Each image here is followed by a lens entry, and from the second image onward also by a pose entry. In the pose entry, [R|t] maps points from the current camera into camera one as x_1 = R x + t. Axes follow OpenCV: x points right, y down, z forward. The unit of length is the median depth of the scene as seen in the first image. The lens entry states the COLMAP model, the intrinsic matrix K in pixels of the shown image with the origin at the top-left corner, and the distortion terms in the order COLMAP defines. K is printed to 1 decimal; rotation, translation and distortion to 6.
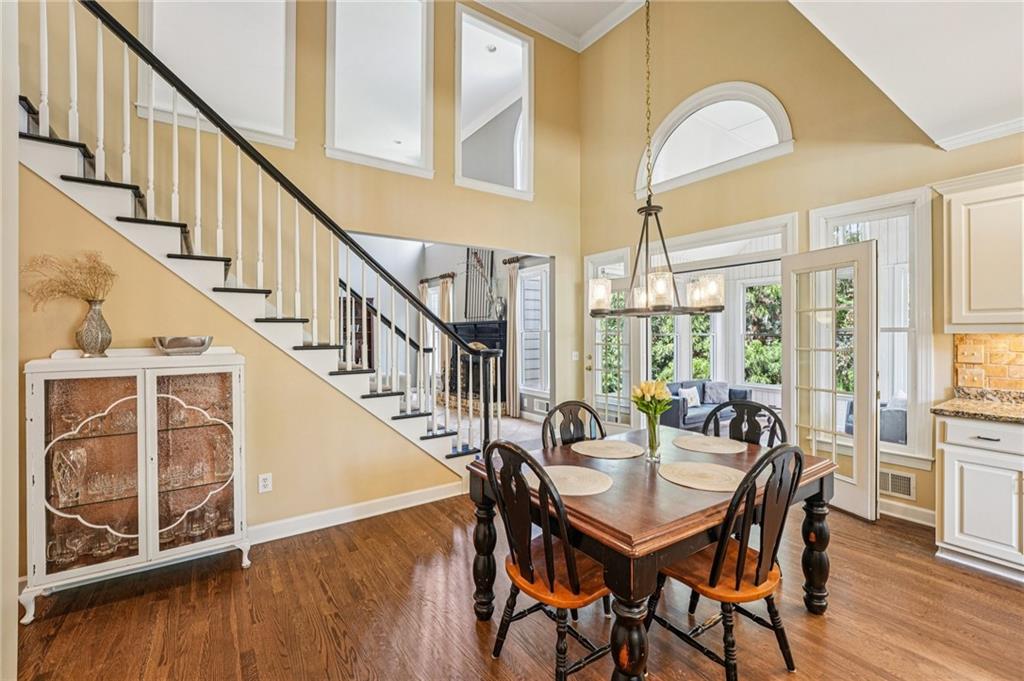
lens RADIAL K [[435.4, 0, 513.5], [0, 435.4, 332.0], [0, 0, 1]] dist [-0.018303, -0.000248]
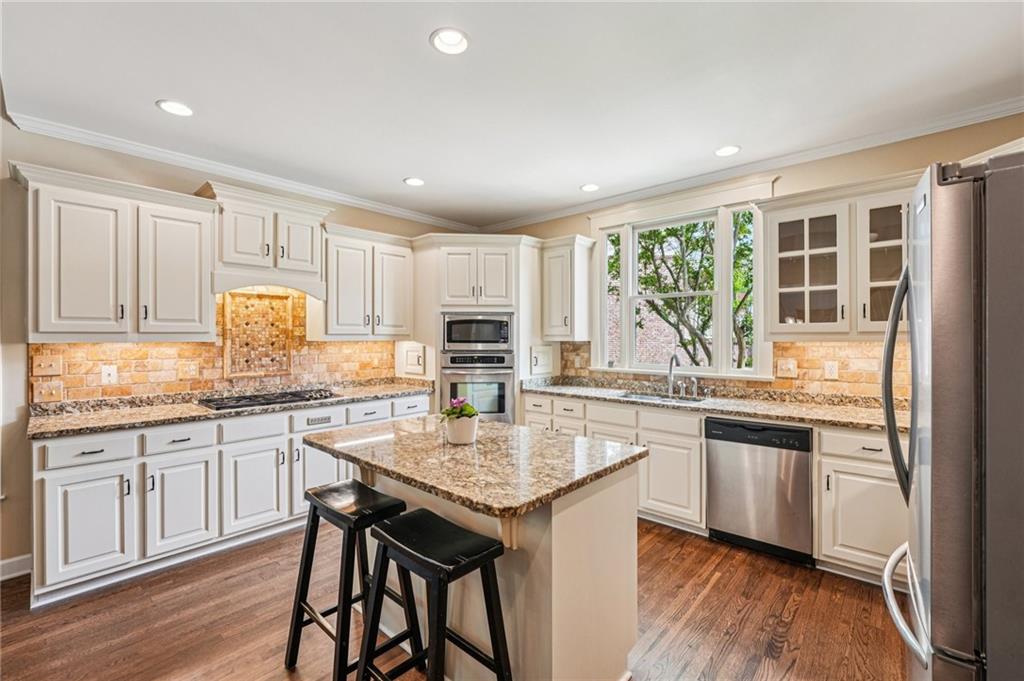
lens RADIAL K [[435.4, 0, 512.3], [0, 435.4, 332.4], [0, 0, 1]] dist [-0.018303, -0.000248]
pose [[-0.245674, 0.017370, 0.969197, -0.049492], [0.004573, 0.999849, -0.016761, 0.000978], [-0.969342, 0.000314, -0.245716, 0.271258]]
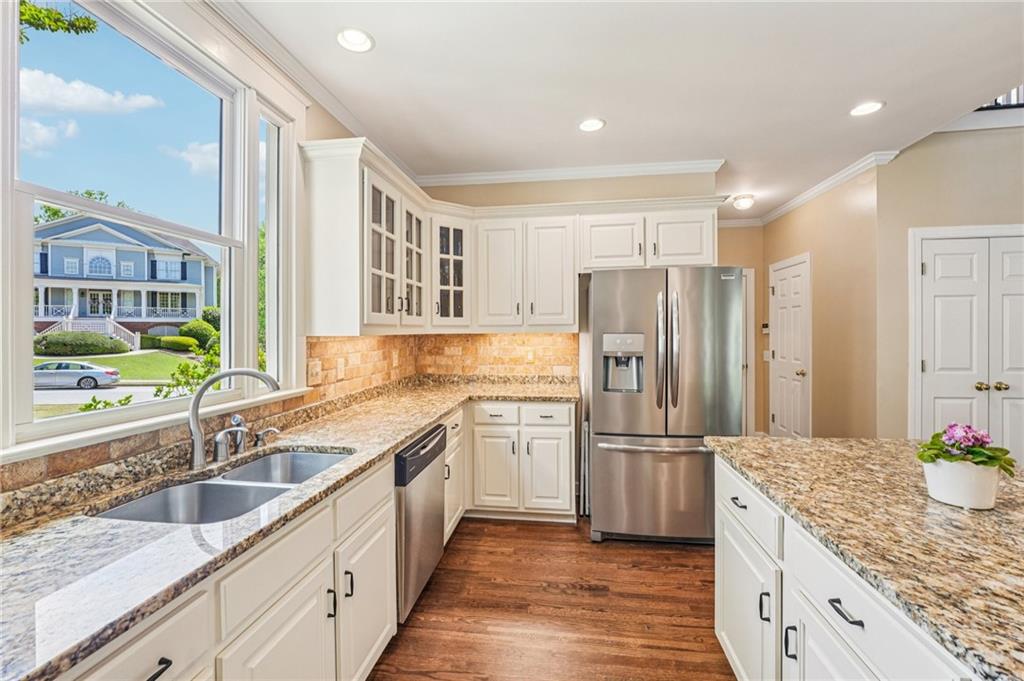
lens RADIAL K [[435.4, 0, 510.8], [0, 435.4, 329.7], [0, 0, 1]] dist [-0.018303, -0.000248]
pose [[-0.664656, 0.010163, -0.747080, 1.224627], [0.011792, 0.999926, 0.003111, -0.001243], [0.747056, -0.006742, -0.664726, 0.134109]]
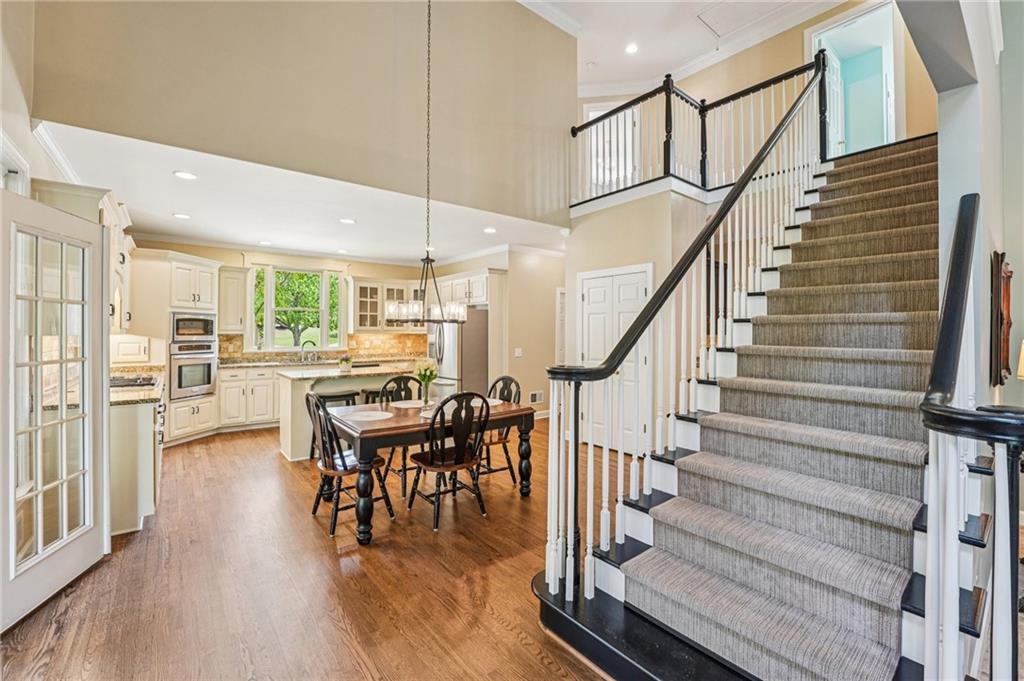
lens RADIAL K [[435.4, 0, 514.1], [0, 435.4, 329.6], [0, 0, 1]] dist [-0.018303, -0.000248]
pose [[-0.996027, 0.004415, -0.088939, 0.094950], [0.004821, 0.999979, -0.004347, 0.000344], [0.088918, -0.004759, -0.996028, 2.097821]]
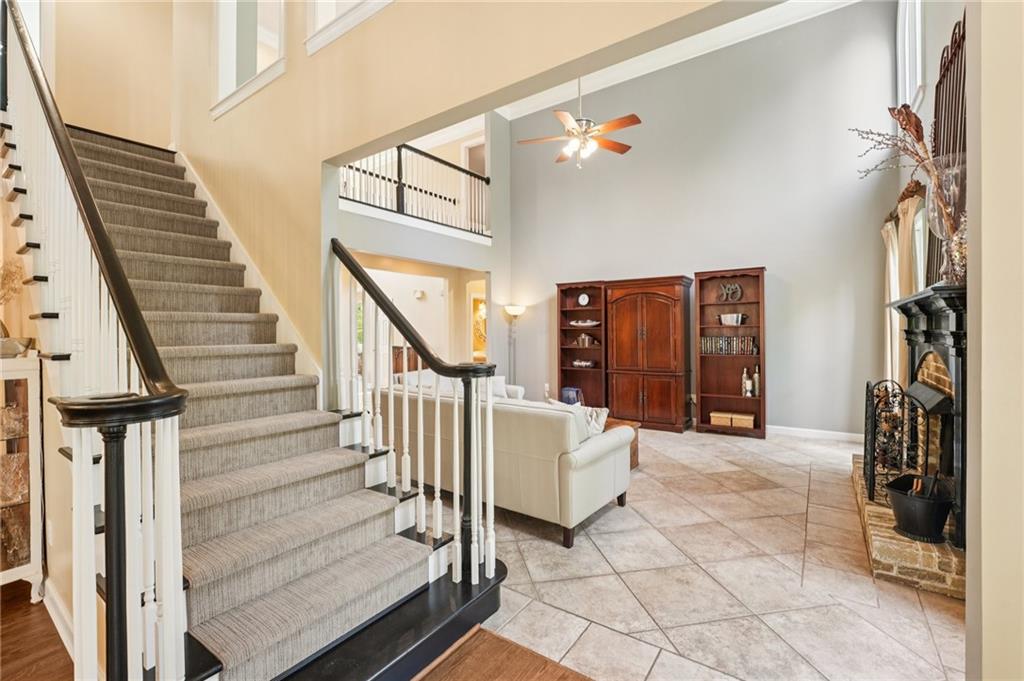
lens RADIAL K [[435.4, 0, 516.8], [0, 435.4, 333.9], [0, 0, 1]] dist [-0.018303, -0.000248]
pose [[0.361705, 0.011195, -0.932226, 0.413403], [0.009772, 0.999827, 0.015798, 0.004328], [0.932242, -0.014823, 0.361533, 1.573240]]
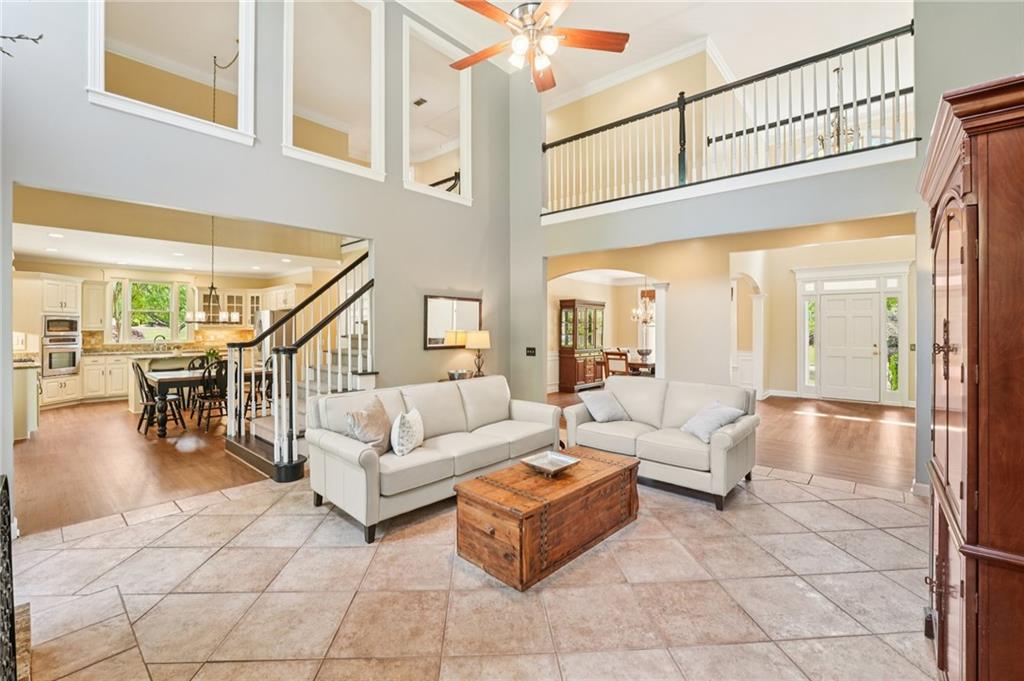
lens RADIAL K [[435.4, 0, 505.3], [0, 435.4, 326.4], [0, 0, 1]] dist [-0.018303, -0.000248]
pose [[-0.967031, 0.007968, -0.254533, -0.662003], [0.008653, 0.999961, -0.001574, 0.006959], [0.254510, -0.003724, -0.967063, 3.347985]]
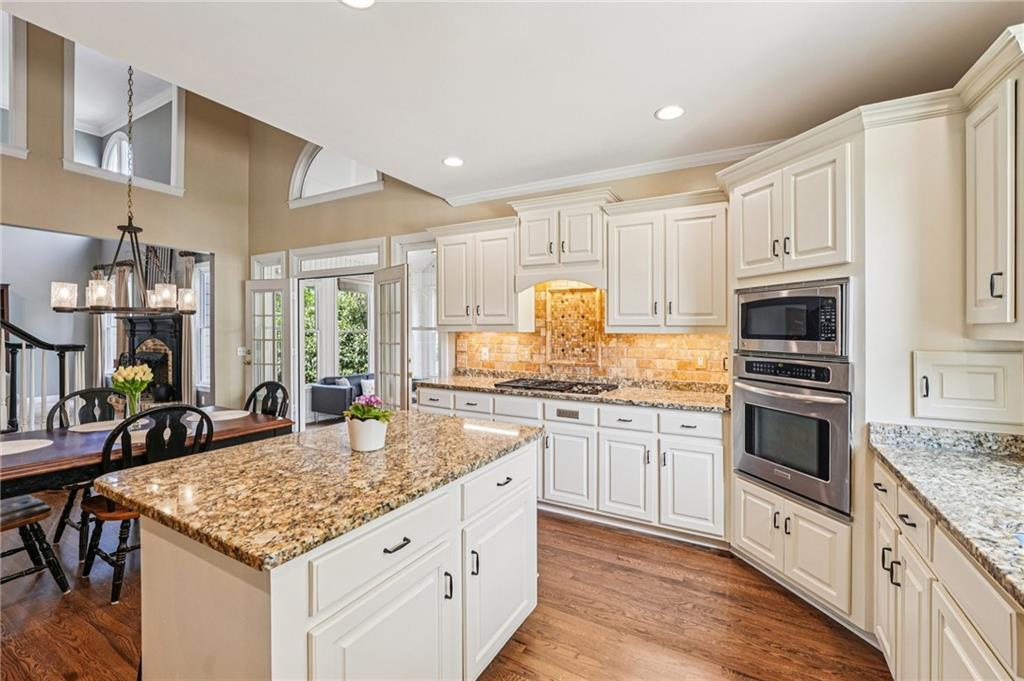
lens RADIAL K [[435.4, 0, 510.5], [0, 435.4, 335.8], [0, 0, 1]] dist [-0.018303, -0.000248]
pose [[0.893844, 0.006264, 0.448335, 0.557161], [-0.011534, 0.999893, 0.009024, 0.002579], [-0.448230, -0.013237, 0.893820, -0.449984]]
